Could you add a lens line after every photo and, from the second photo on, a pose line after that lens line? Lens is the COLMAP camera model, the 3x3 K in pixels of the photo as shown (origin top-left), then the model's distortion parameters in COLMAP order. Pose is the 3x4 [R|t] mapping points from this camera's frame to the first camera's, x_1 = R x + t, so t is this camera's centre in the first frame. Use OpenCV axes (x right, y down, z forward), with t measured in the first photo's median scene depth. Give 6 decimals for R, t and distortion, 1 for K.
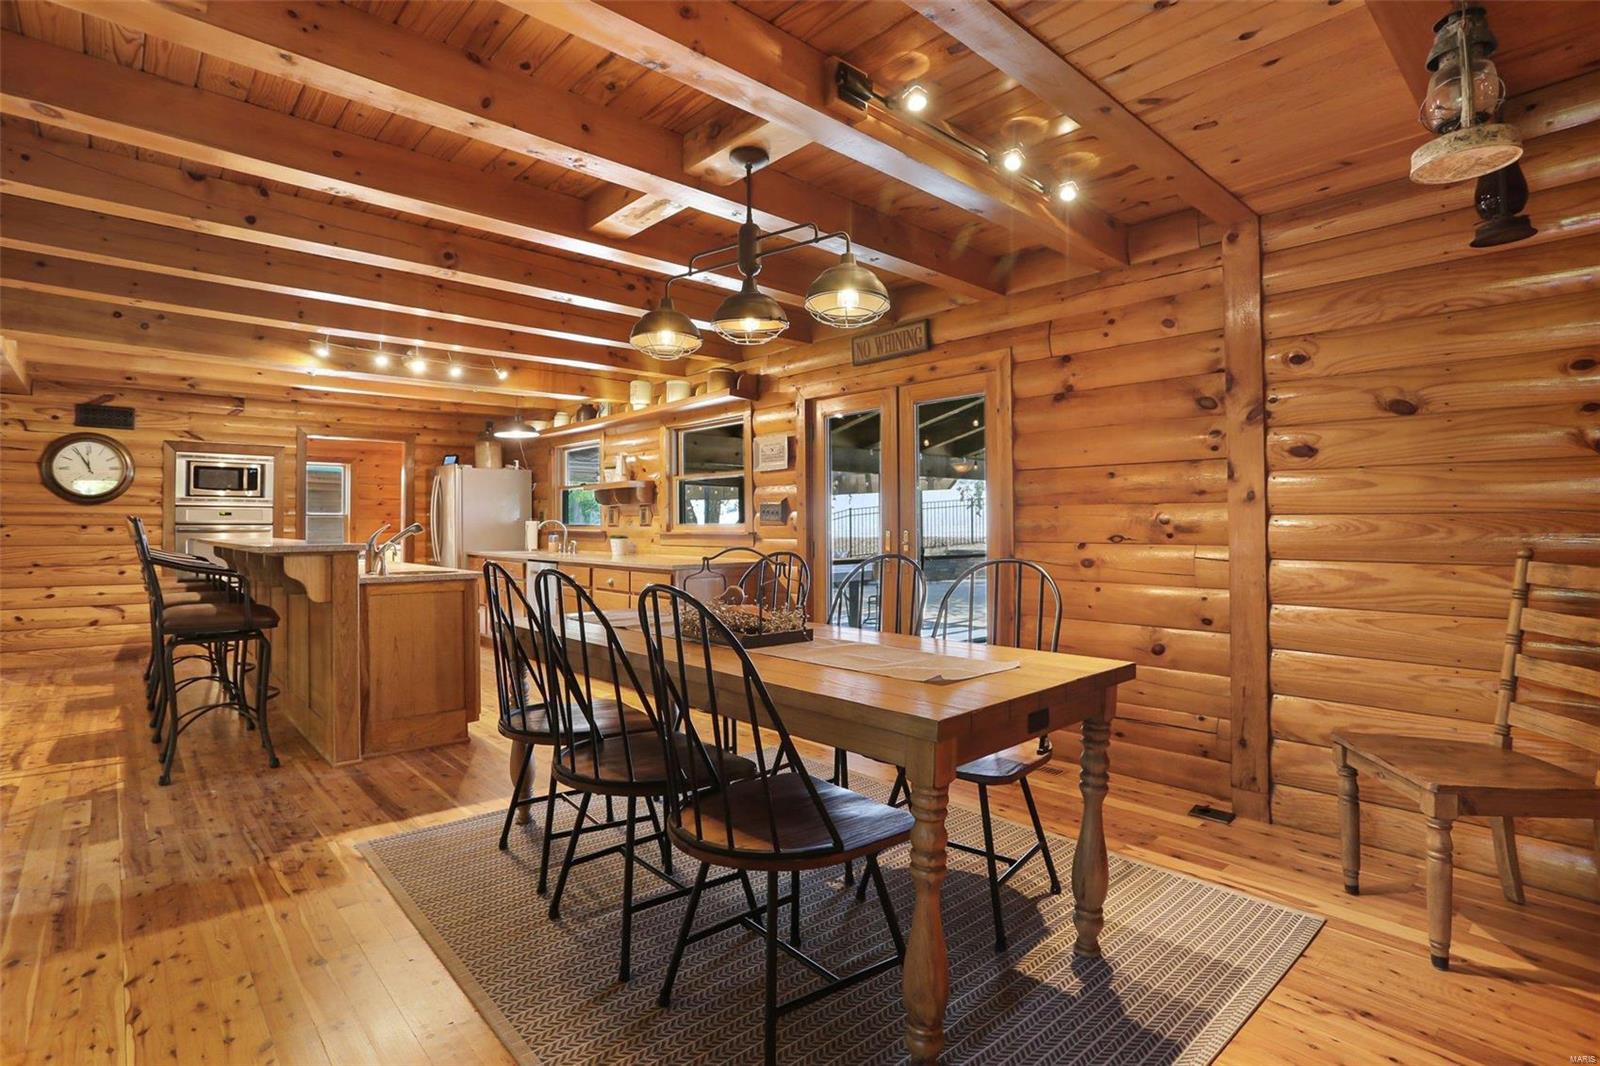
lens RADIAL K [[768.4, 0, 793.6], [0, 768.4, 526.1], [0, 0, 1]] dist [-0.041431, 0.009180]
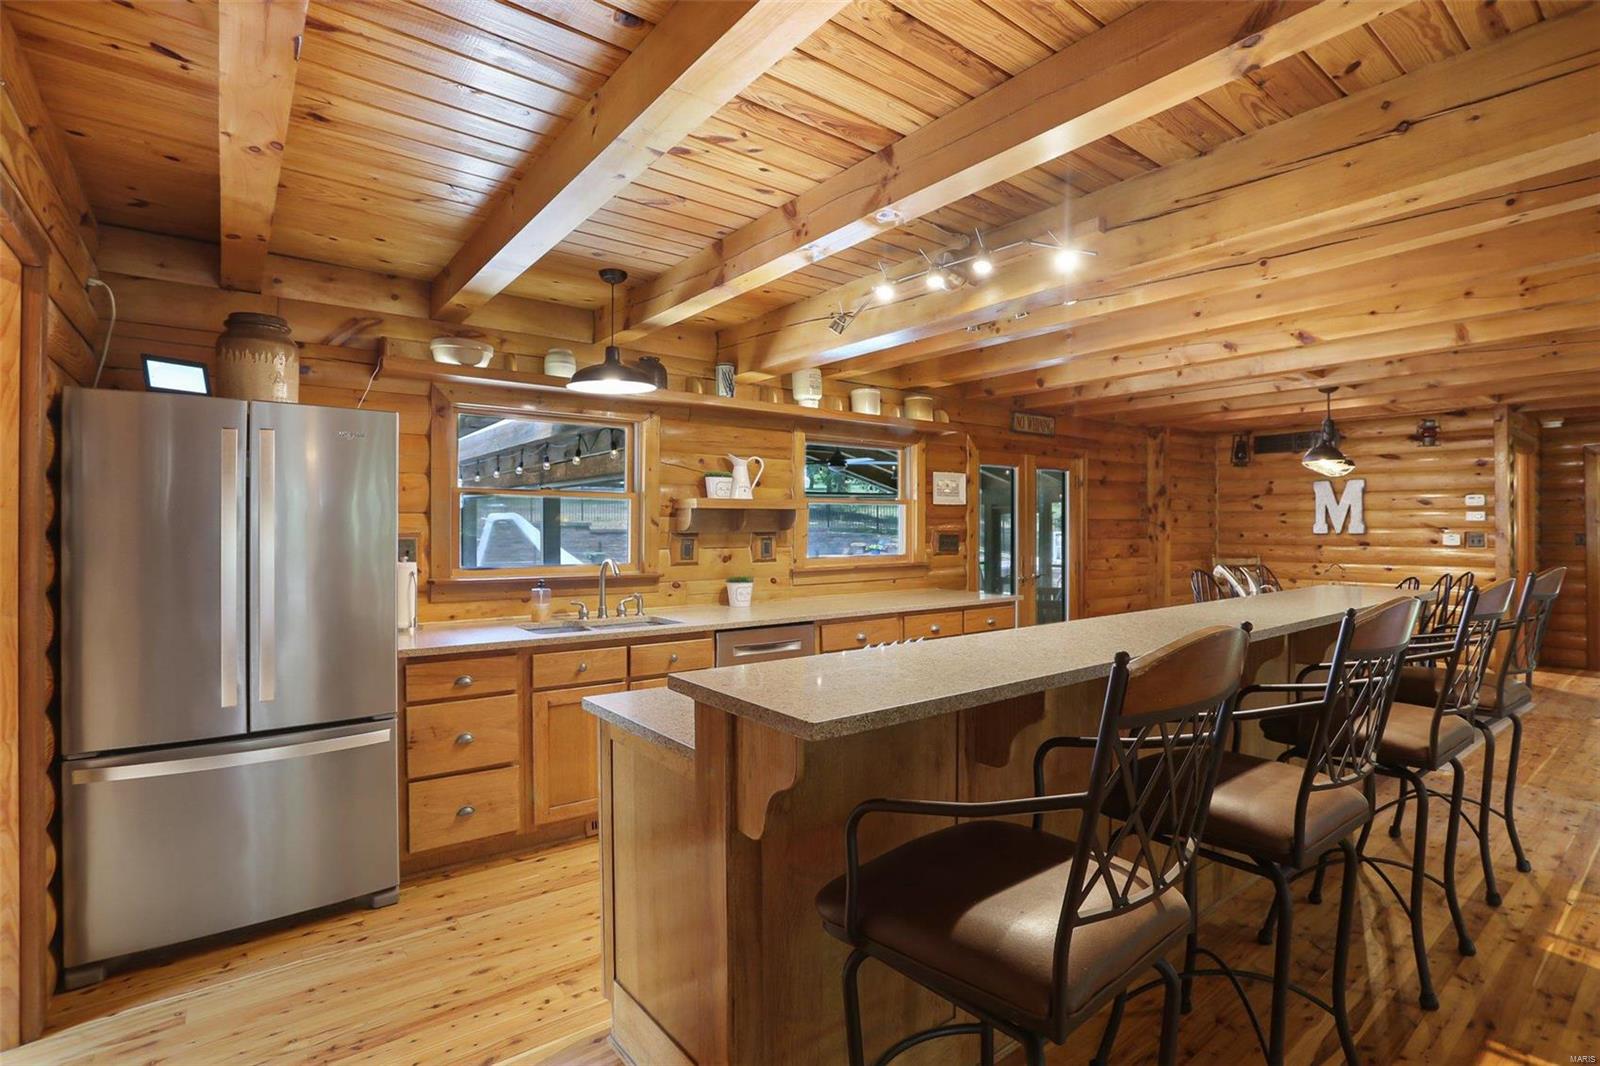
lens RADIAL K [[768.4, 0, 801.4], [0, 768.4, 528.6], [0, 0, 1]] dist [-0.041431, 0.009180]
pose [[0.065518, 0.002993, 0.997847, -0.897945], [0.002933, 0.999991, -0.003192, -0.028170], [-0.997847, 0.003136, 0.065509, 0.912874]]
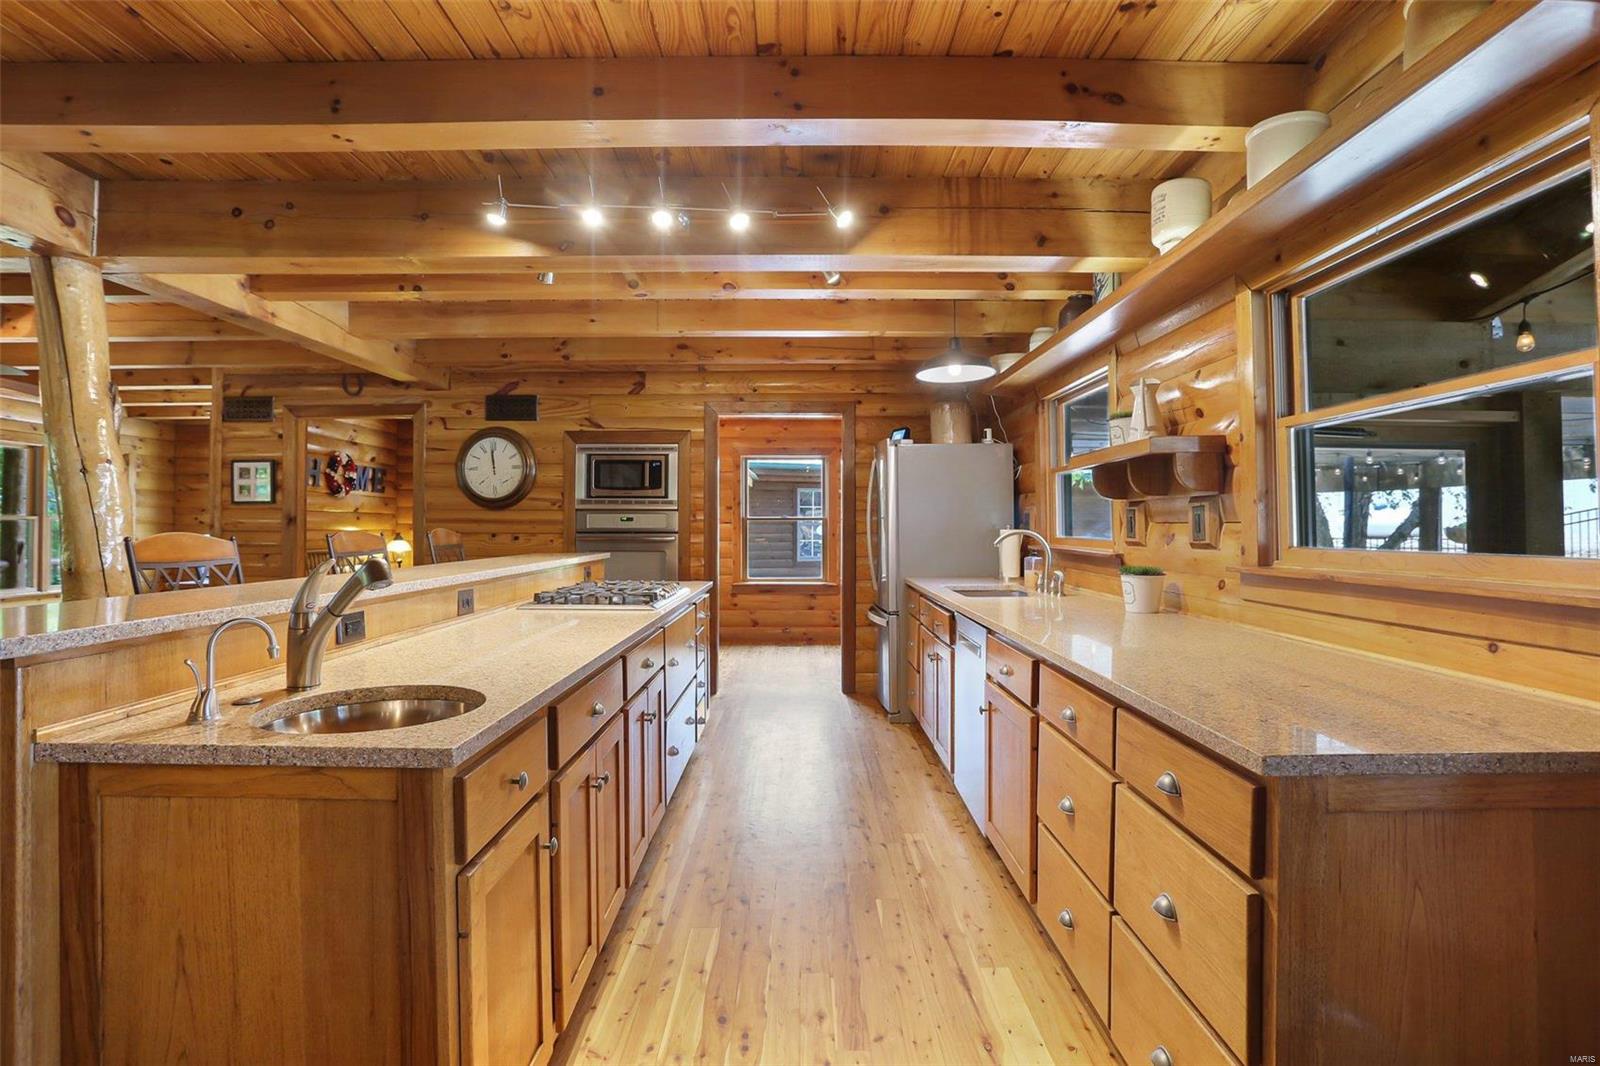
lens RADIAL K [[768.4, 0, 806.1], [0, 768.4, 504.1], [0, 0, 1]] dist [-0.041431, 0.009180]
pose [[0.746638, -0.016156, -0.665034, -0.080595], [-0.001837, 0.999651, -0.026347, -0.012316], [0.665228, 0.020893, 0.746348, 0.552257]]
